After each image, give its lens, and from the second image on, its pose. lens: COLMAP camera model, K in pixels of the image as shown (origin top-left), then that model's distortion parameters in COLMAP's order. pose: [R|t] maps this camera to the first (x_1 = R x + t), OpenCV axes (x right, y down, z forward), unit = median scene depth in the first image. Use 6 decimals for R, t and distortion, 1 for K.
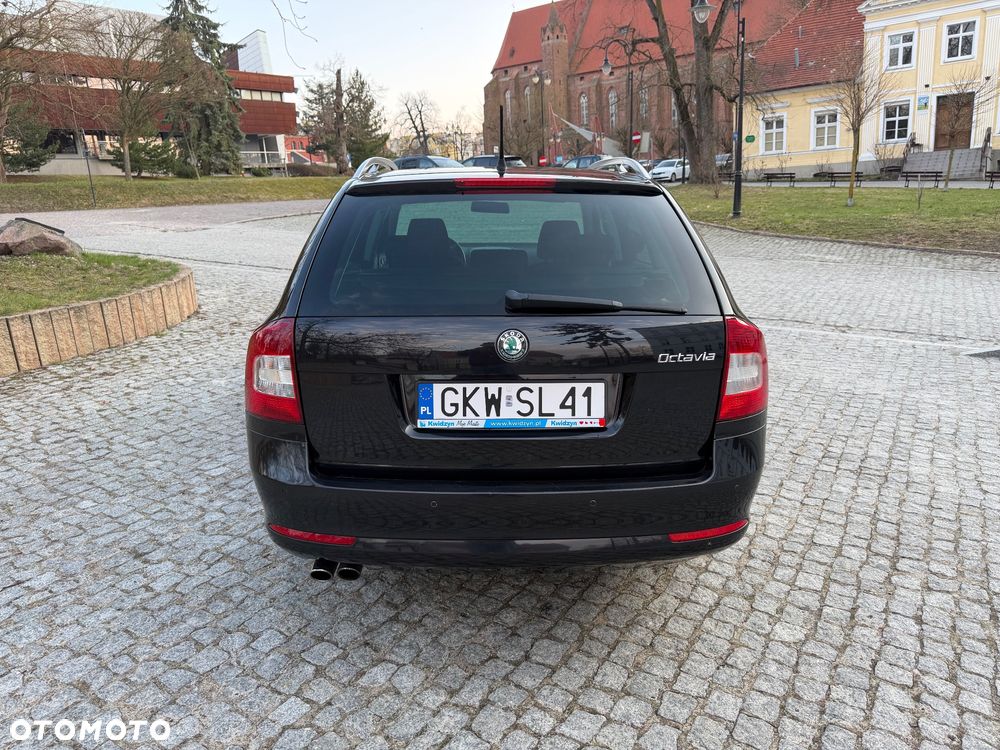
lens RADIAL K [[714.3, 0, 497.6], [0, 714.3, 376.2], [0, 0, 1]] dist [0.012647, -0.017311]
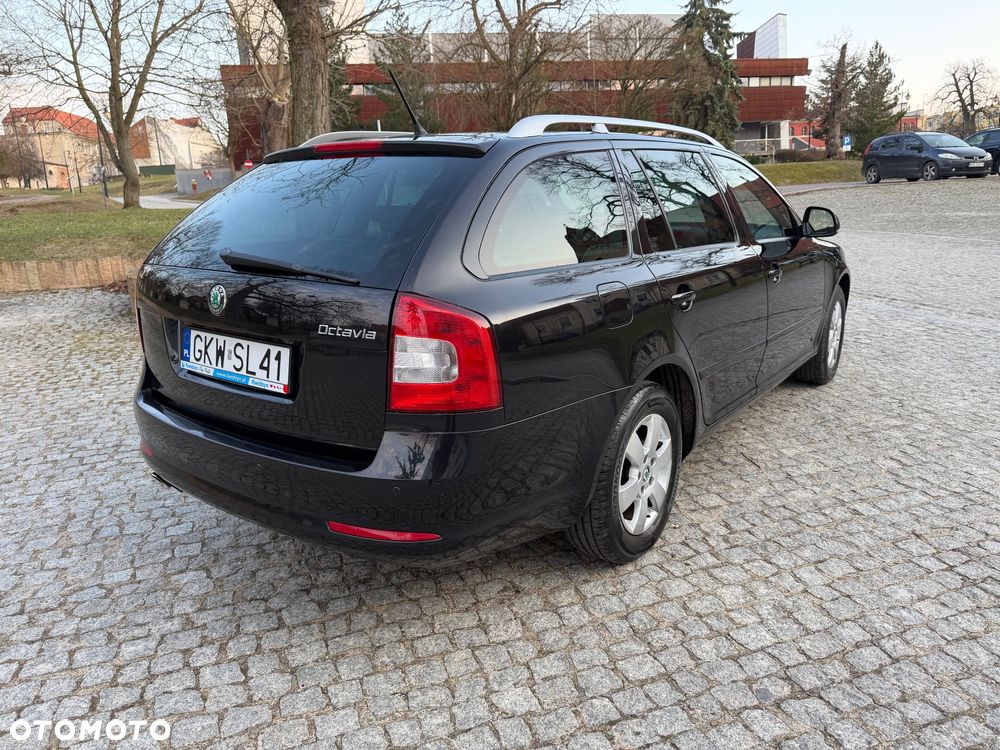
lens RADIAL K [[701.3, 0, 445.5], [0, 701.3, 375.7], [0, 0, 1]] dist [0.000871, -0.003688]
pose [[0.781182, 0.152058, -0.605503, 0.814197], [-0.139763, 0.987863, 0.067766, -0.044281], [0.608458, 0.031690, 0.792953, 0.342295]]
